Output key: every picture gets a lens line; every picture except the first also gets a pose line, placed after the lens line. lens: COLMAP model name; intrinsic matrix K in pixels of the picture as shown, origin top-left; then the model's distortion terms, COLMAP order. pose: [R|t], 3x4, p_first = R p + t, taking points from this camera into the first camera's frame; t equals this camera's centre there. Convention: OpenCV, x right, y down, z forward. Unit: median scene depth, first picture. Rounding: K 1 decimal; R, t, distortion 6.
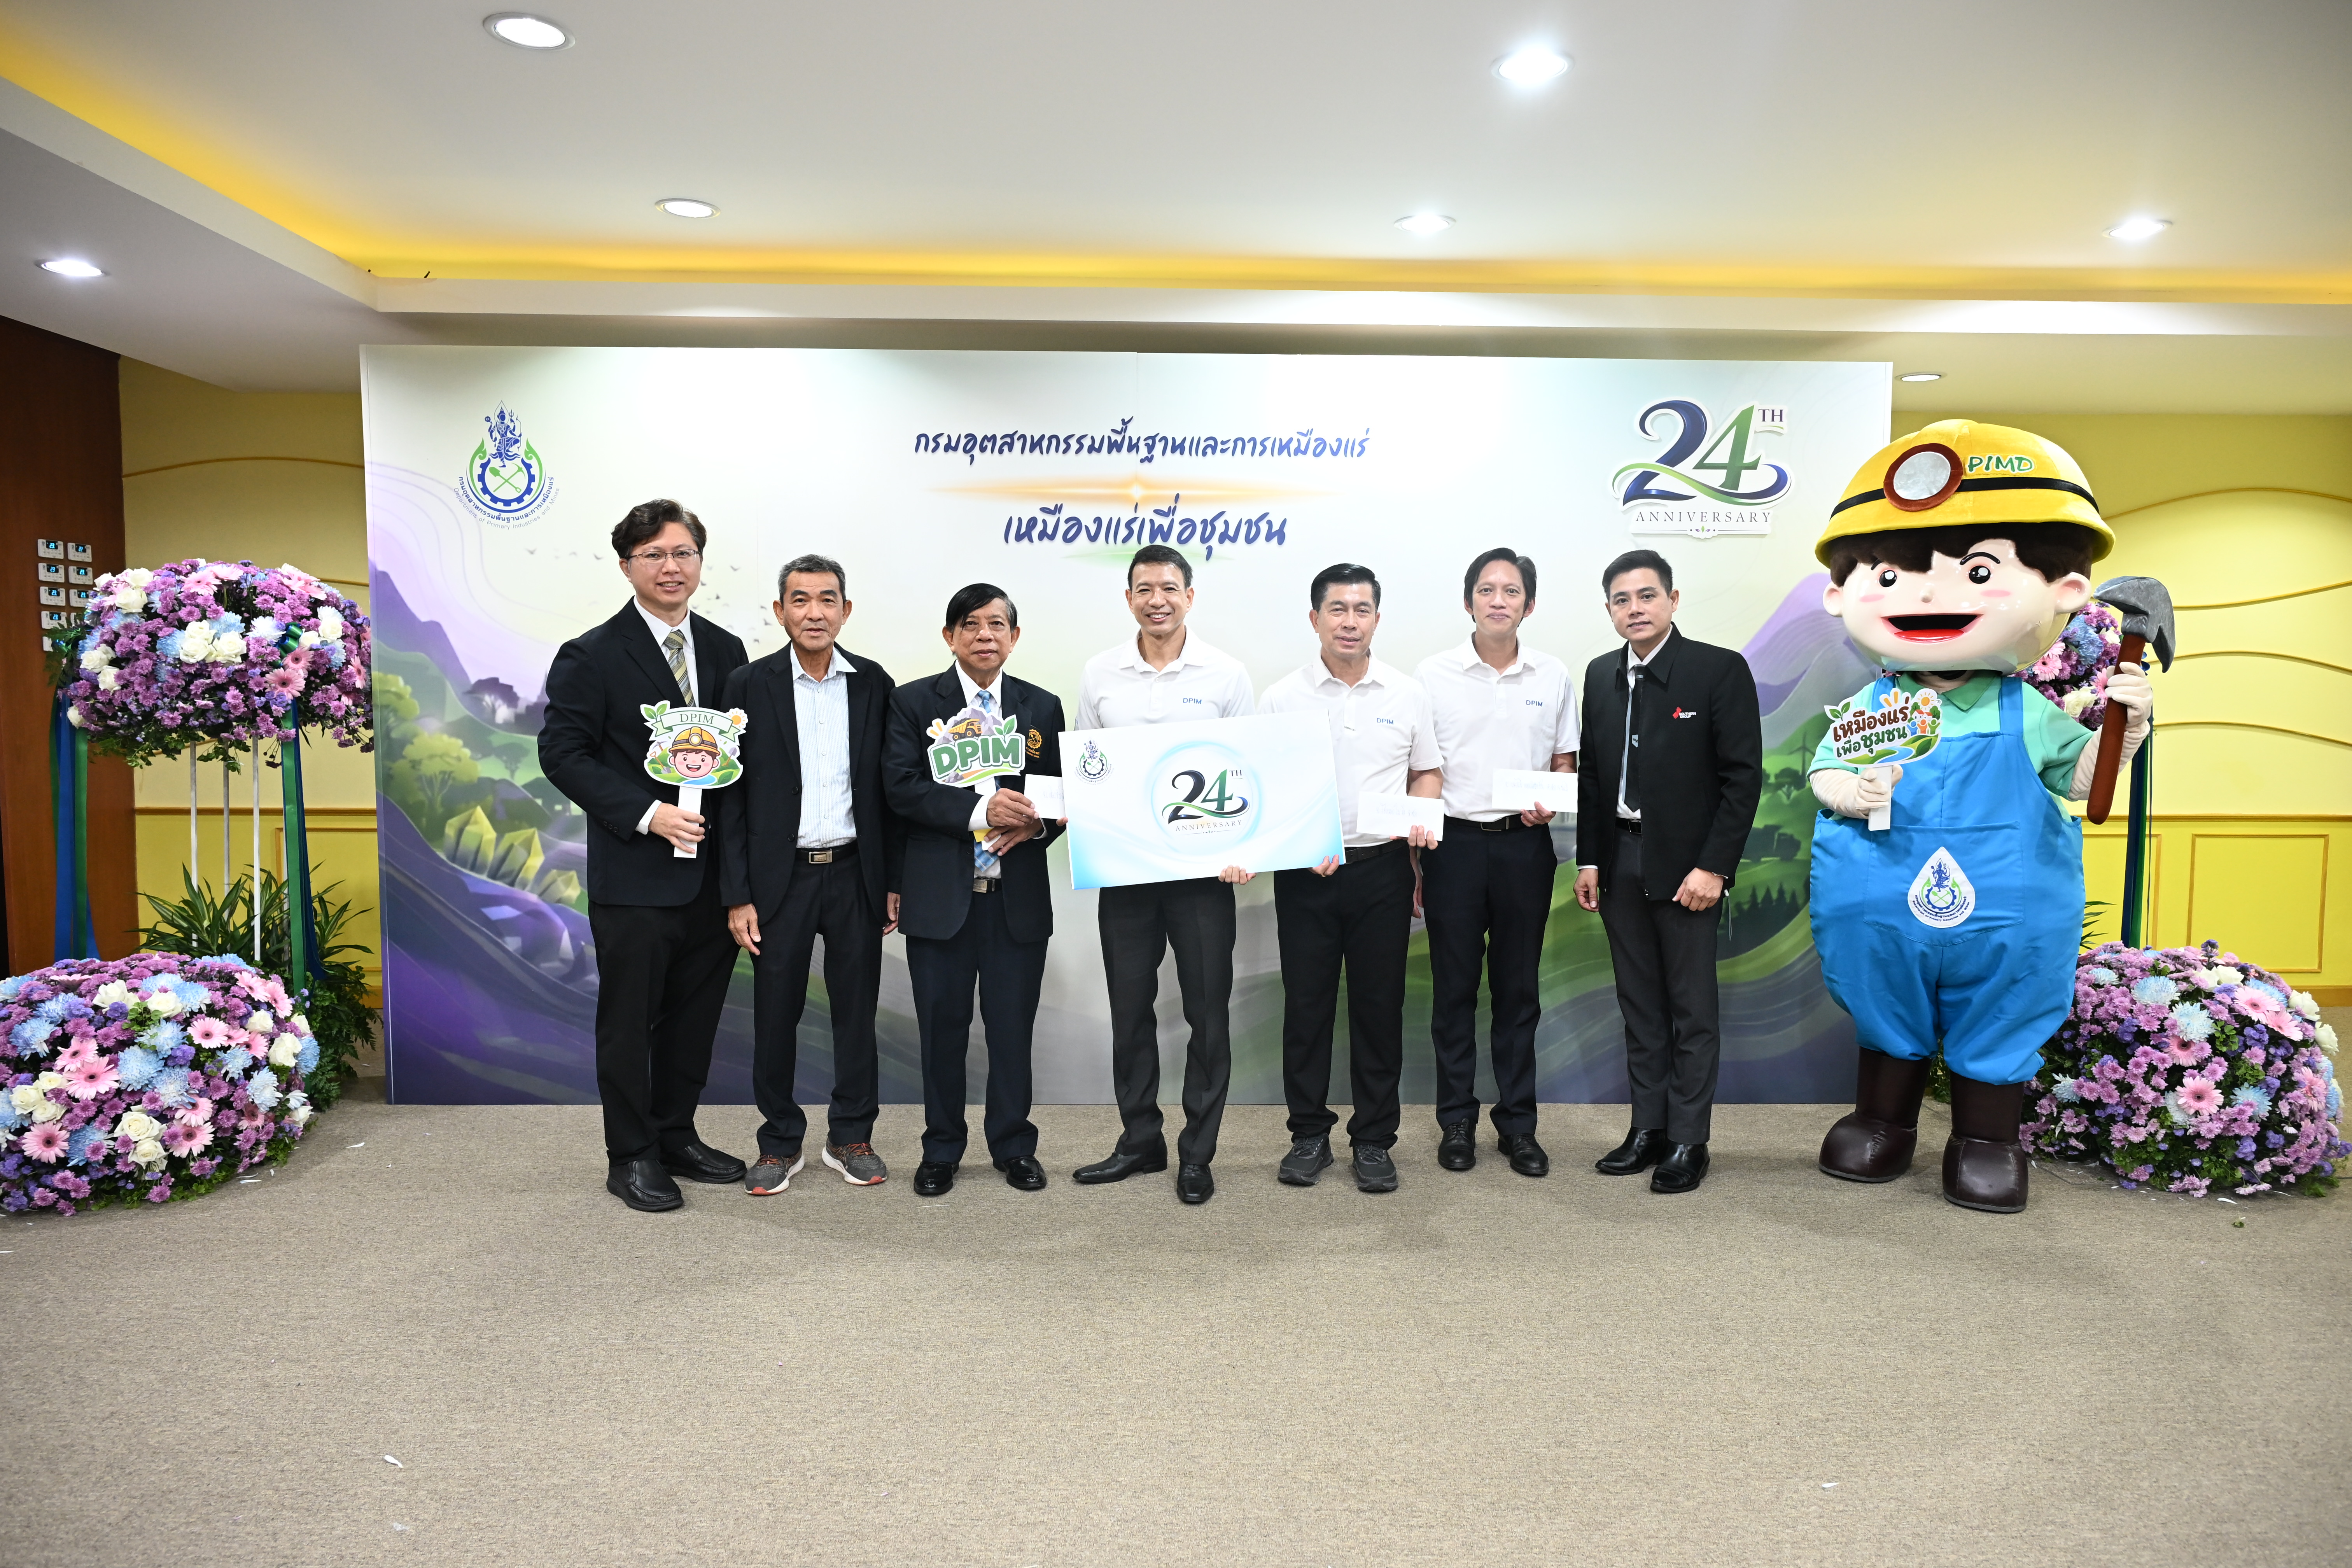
lens RADIAL K [[1558.3, 0, 1172.8], [0, 1558.3, 787.3], [0, 0, 1]] dist [0.006451, -0.011816]
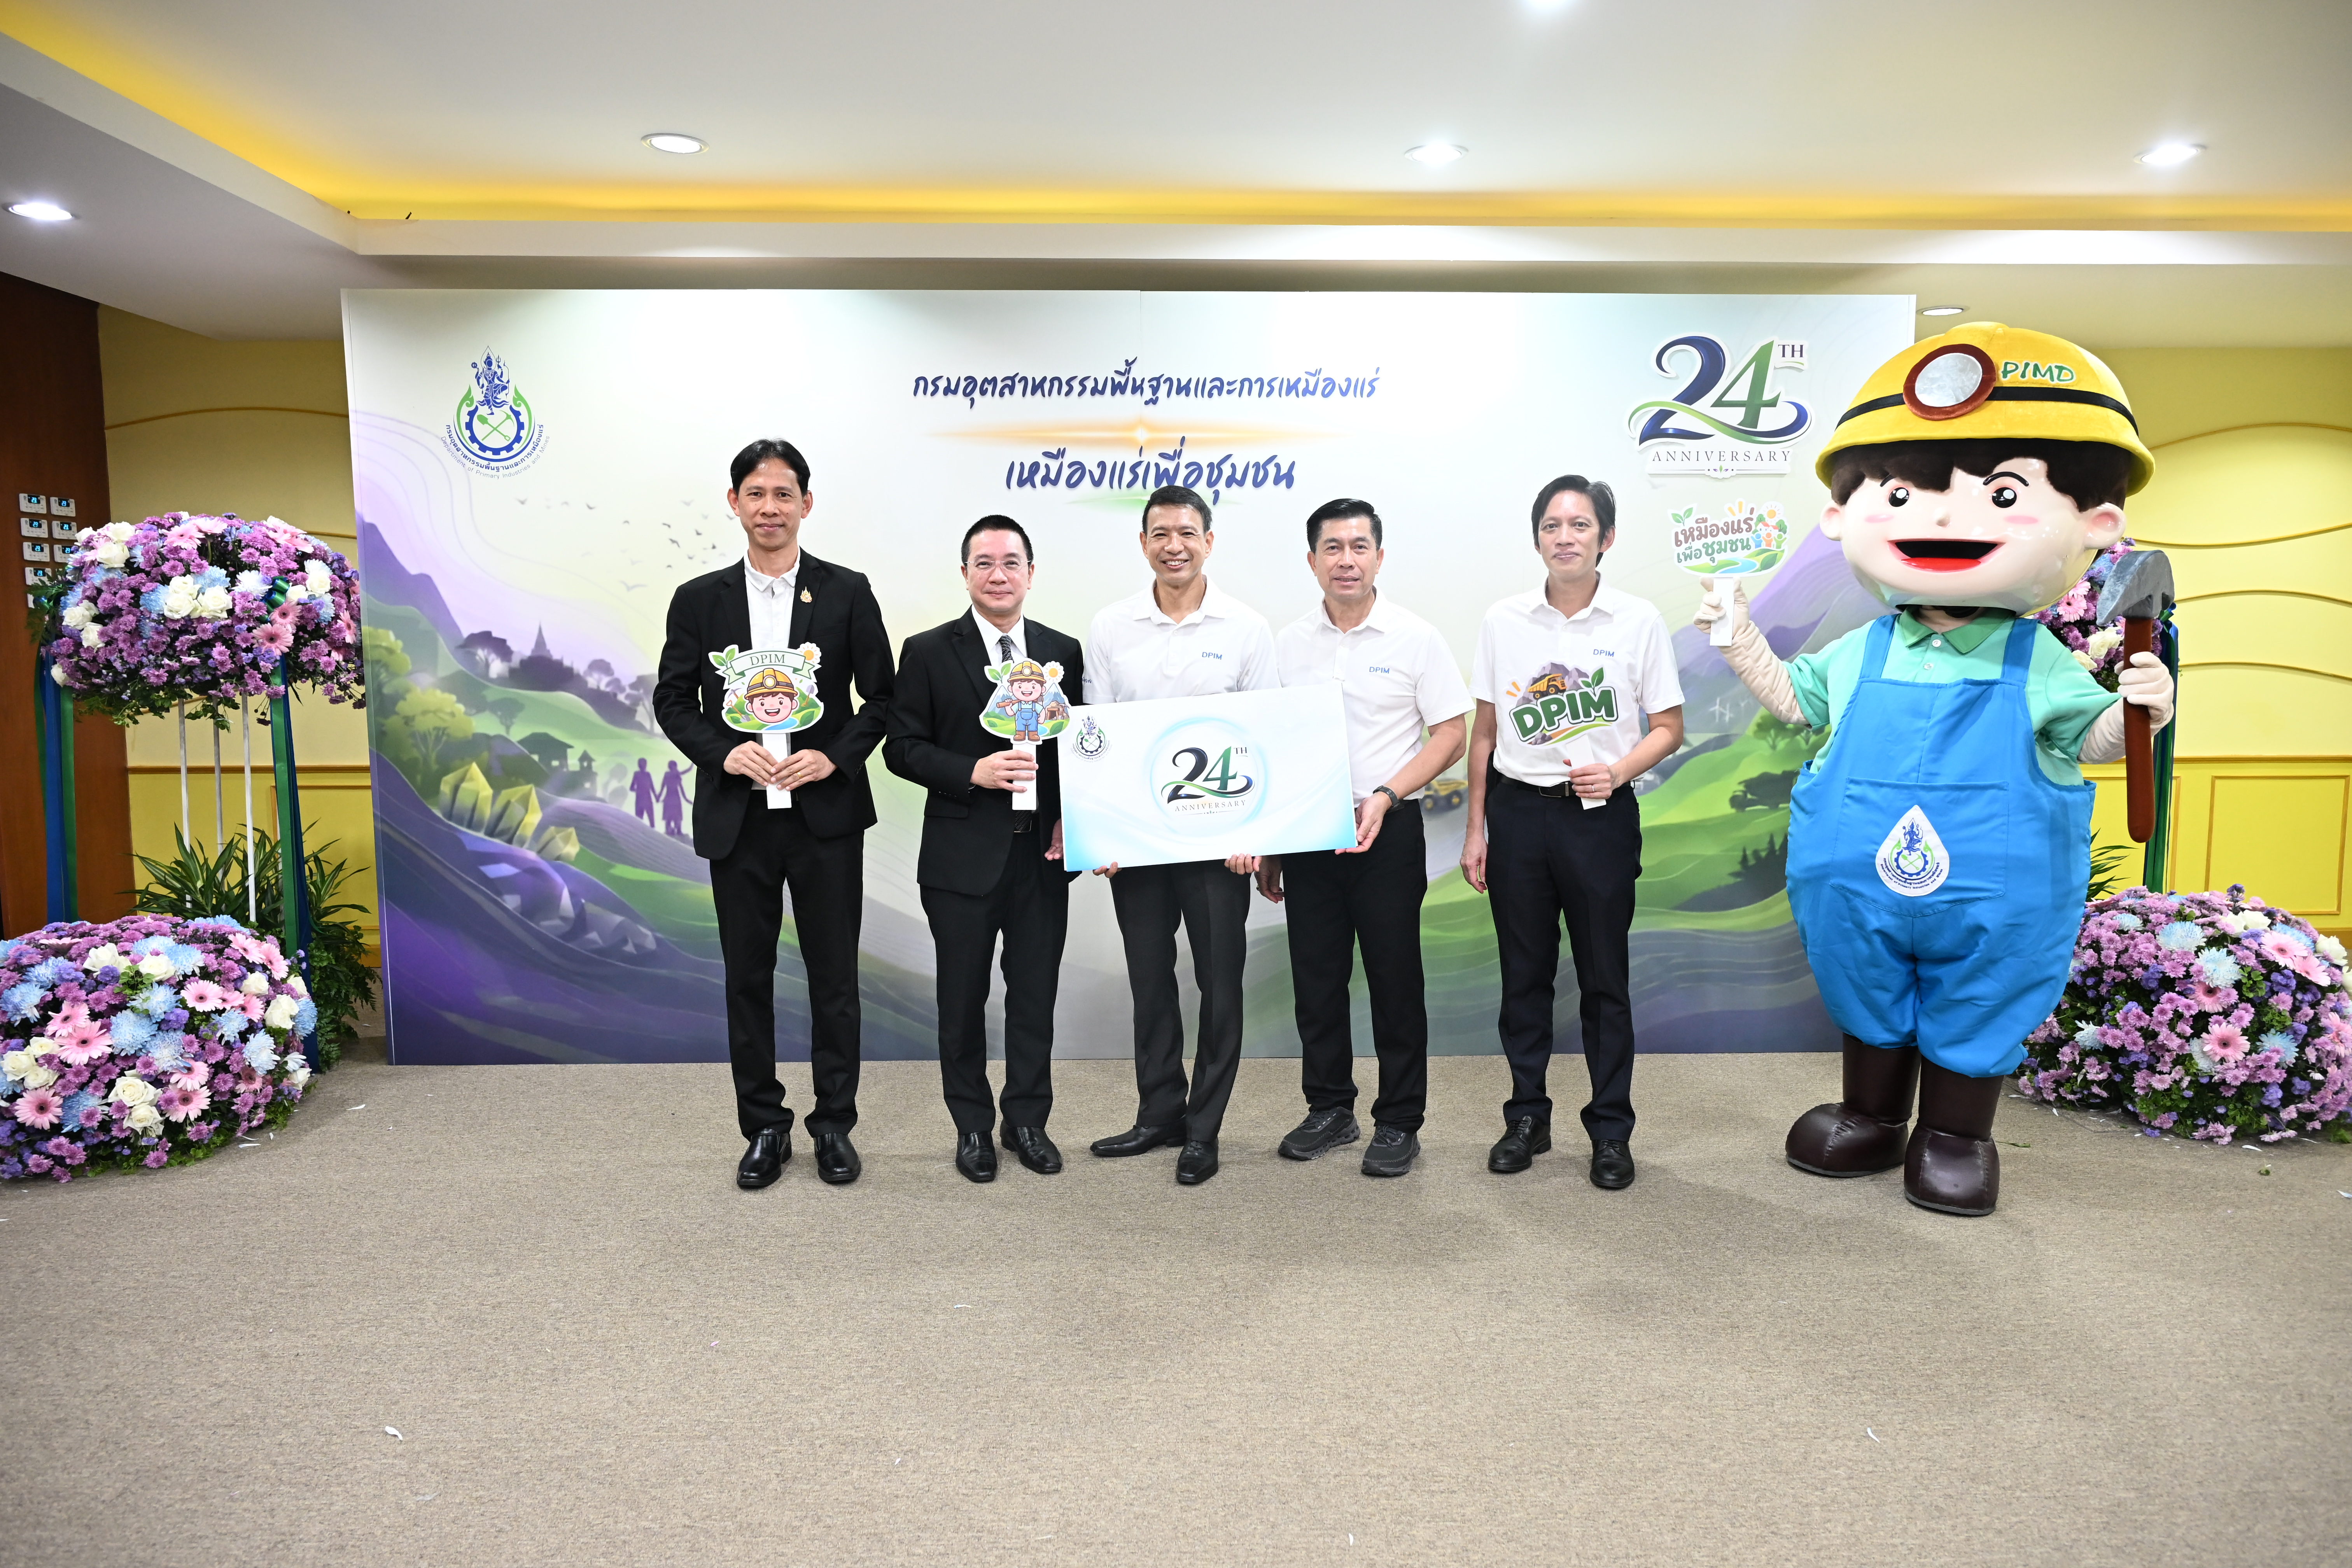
lens RADIAL K [[1558.3, 0, 1180.1], [0, 1558.3, 784.3], [0, 0, 1]] dist [0.006451, -0.011816]
pose [[0.999966, -0.008248, 0.000941, -0.001799], [0.008215, 0.999478, 0.031248, -0.001444], [-0.001198, -0.031239, 0.999511, 0.019916]]
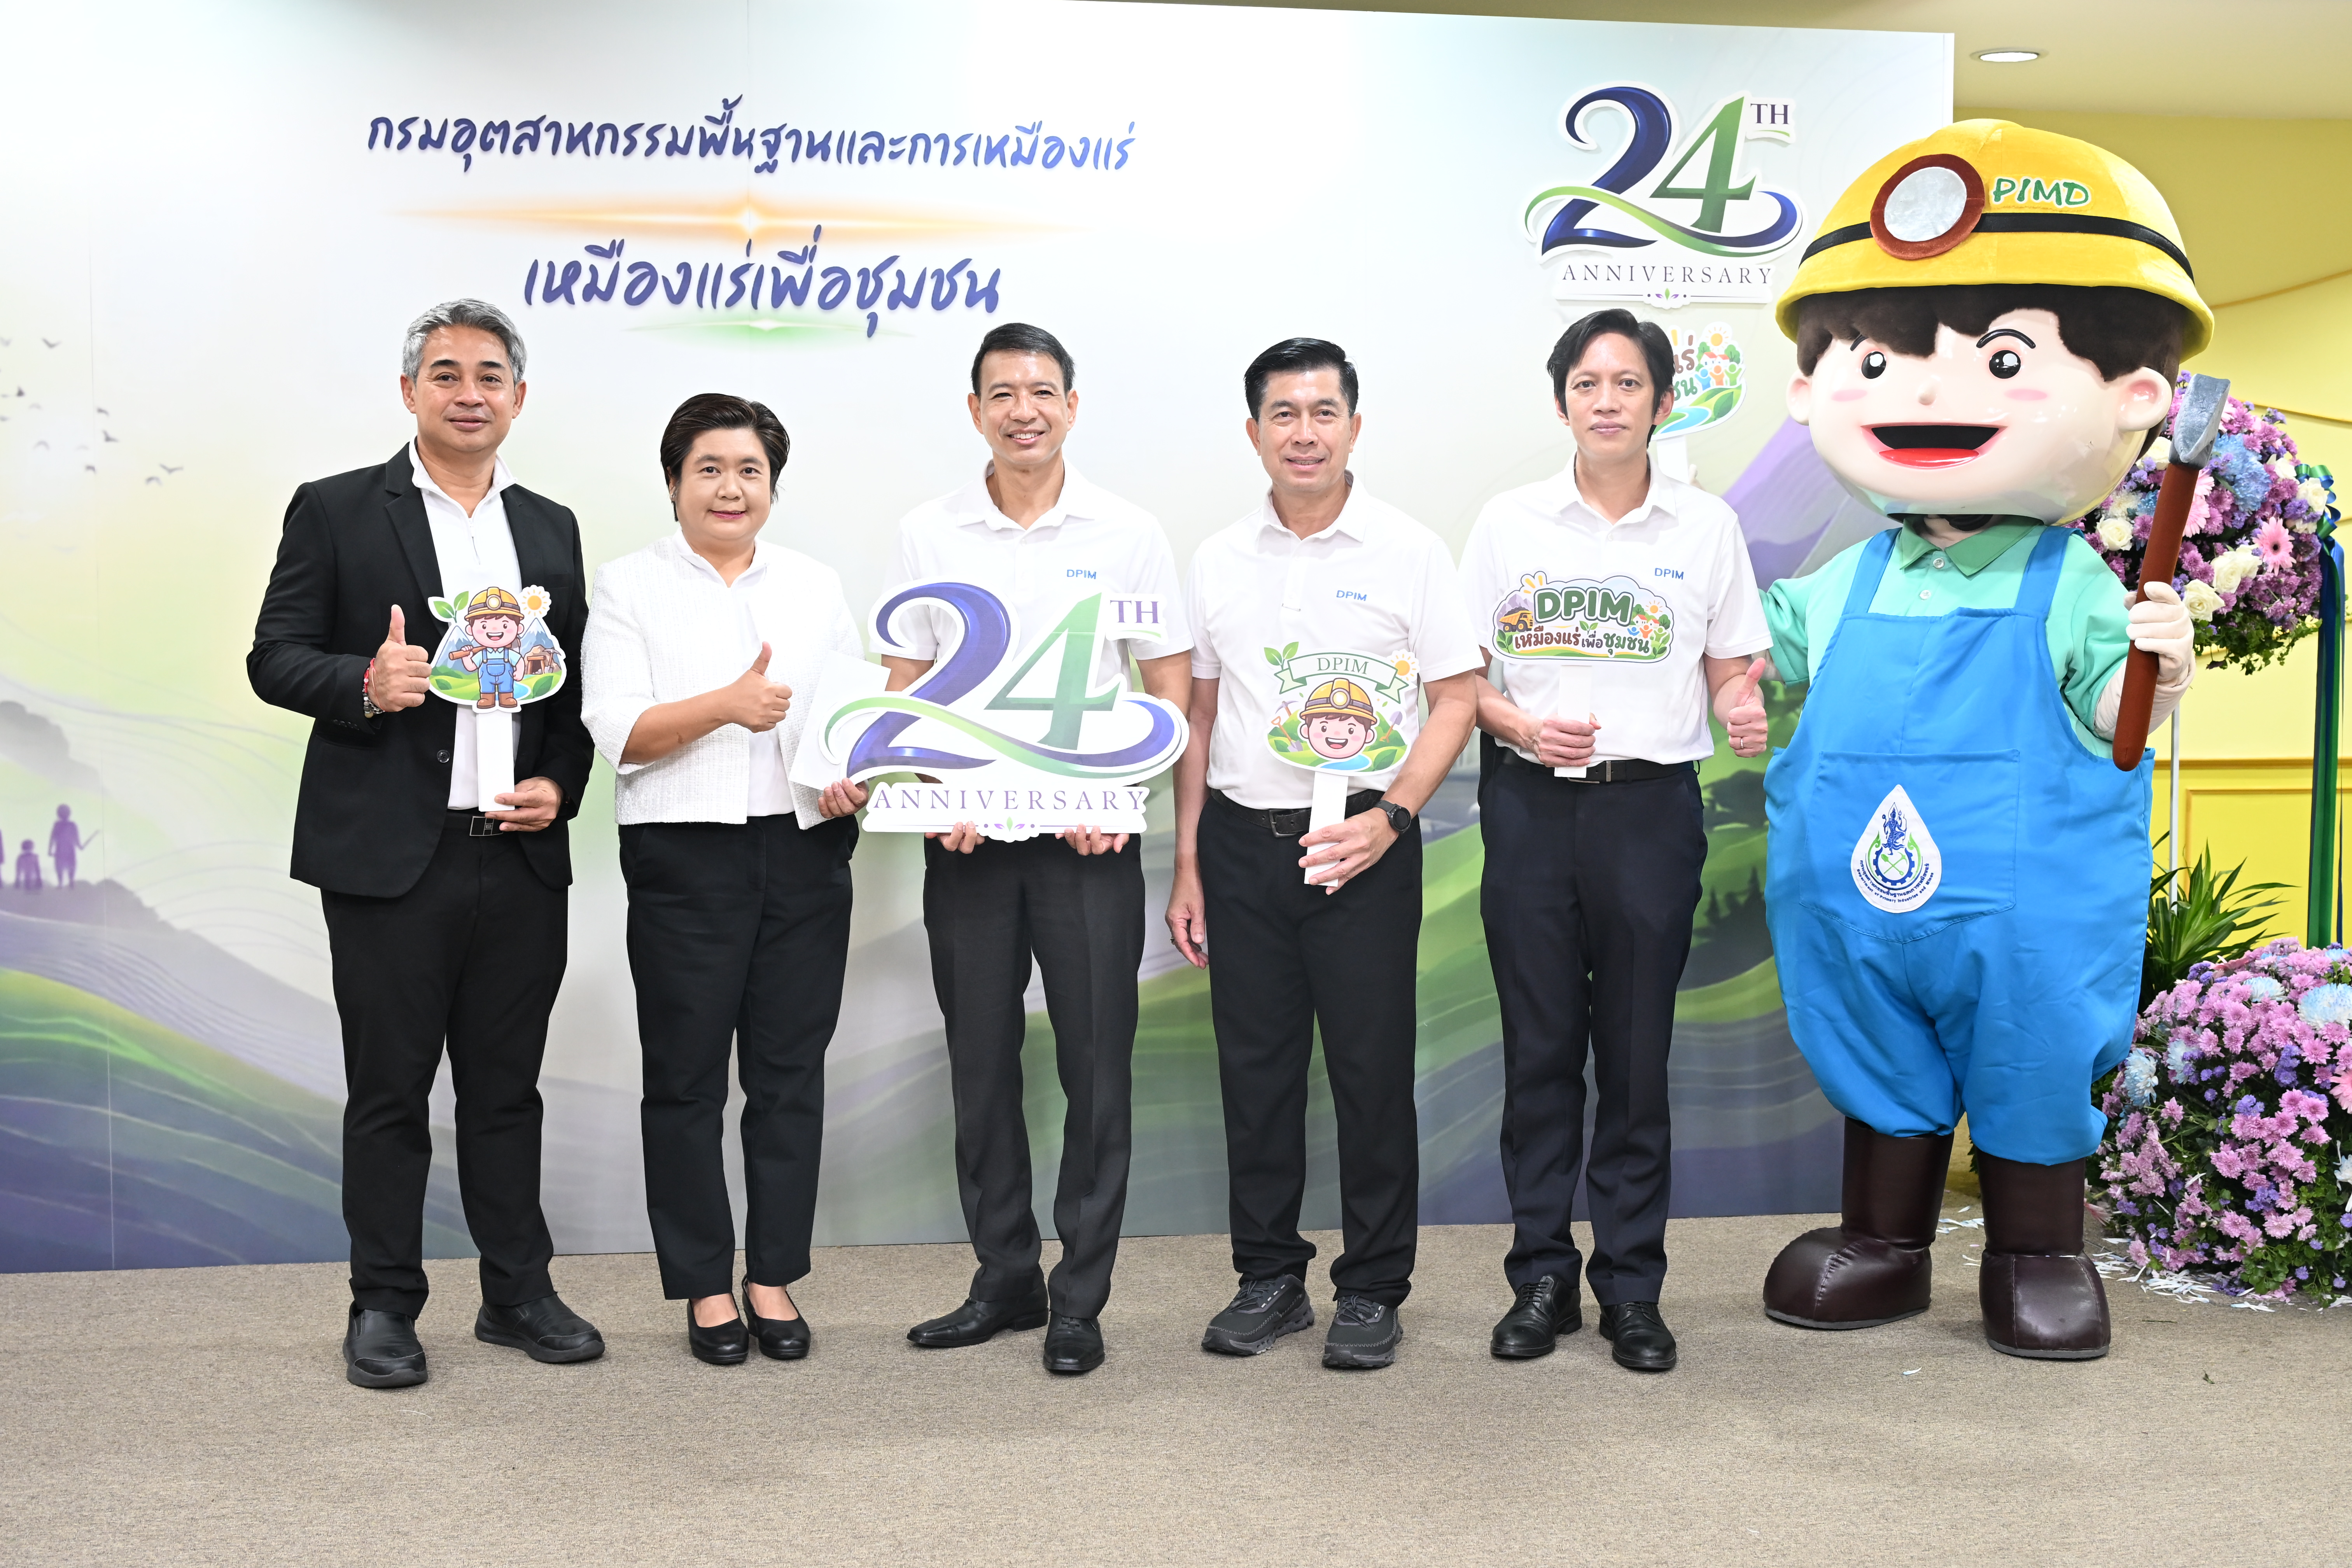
lens RADIAL K [[2864.9, 0, 1171.3], [0, 2864.9, 770.7], [0, 0, 1]] dist [0.003097, 0.000000]
pose [[0.991038, -0.011558, 0.133076, -0.013100], [0.011315, 0.999933, 0.002581, 0.022933], [-0.133097, -0.001052, 0.991102, -0.126391]]
